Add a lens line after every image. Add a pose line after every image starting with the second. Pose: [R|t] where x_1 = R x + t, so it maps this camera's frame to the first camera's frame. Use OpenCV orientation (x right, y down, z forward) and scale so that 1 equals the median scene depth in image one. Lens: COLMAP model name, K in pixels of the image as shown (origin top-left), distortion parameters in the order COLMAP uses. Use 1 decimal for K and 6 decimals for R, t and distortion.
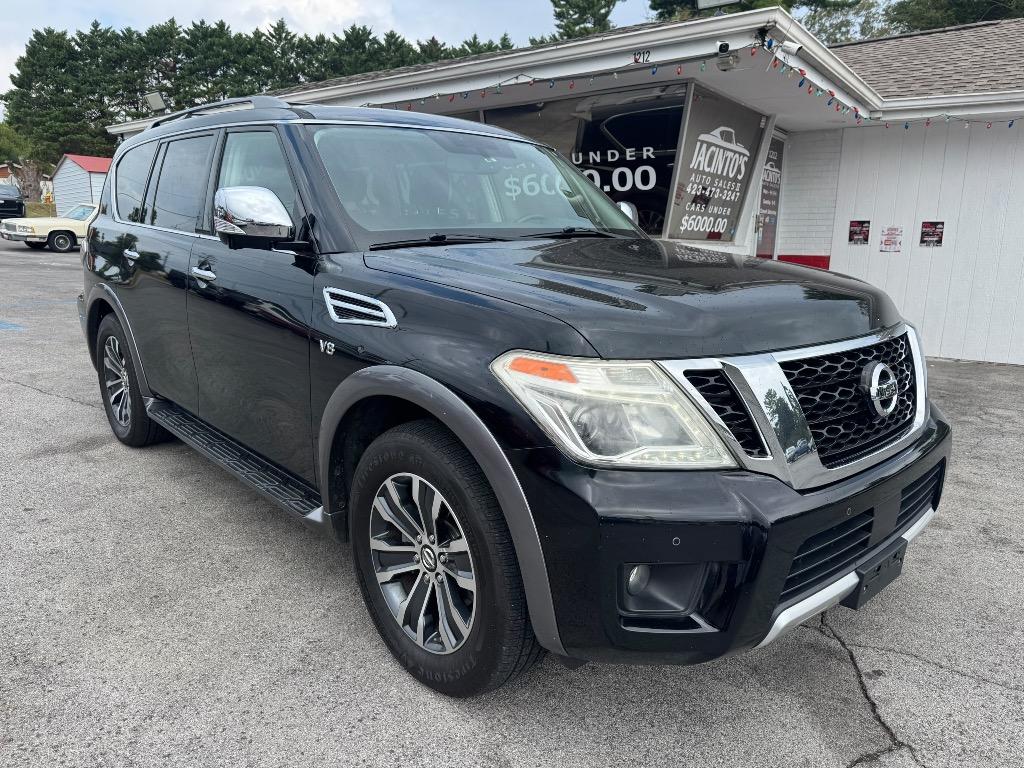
lens RADIAL K [[729.3, 0, 513.3], [0, 729.3, 390.3], [0, 0, 1]] dist [0.010372, -0.013867]
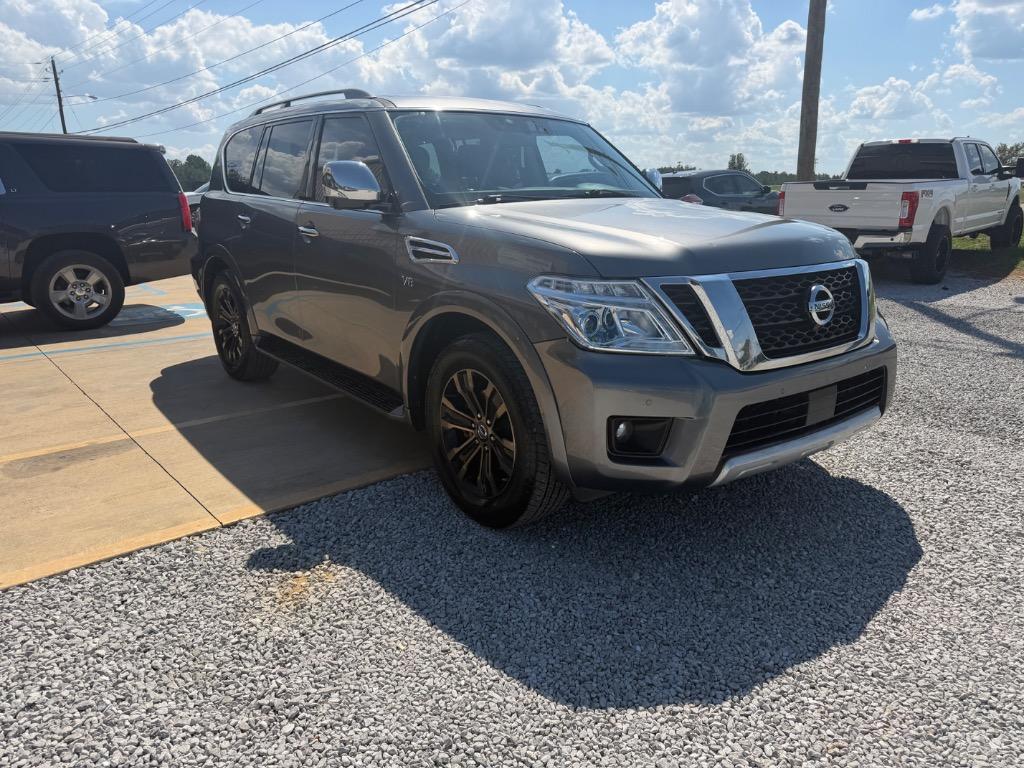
lens RADIAL K [[729.3, 0, 516.4], [0, 729.3, 383.6], [0, 0, 1]] dist [0.010372, -0.013867]
pose [[0.996977, 0.004820, -0.077546, 0.050181], [-0.002826, 0.999663, 0.025801, 0.095439], [0.077644, -0.025504, 0.996655, -0.328425]]
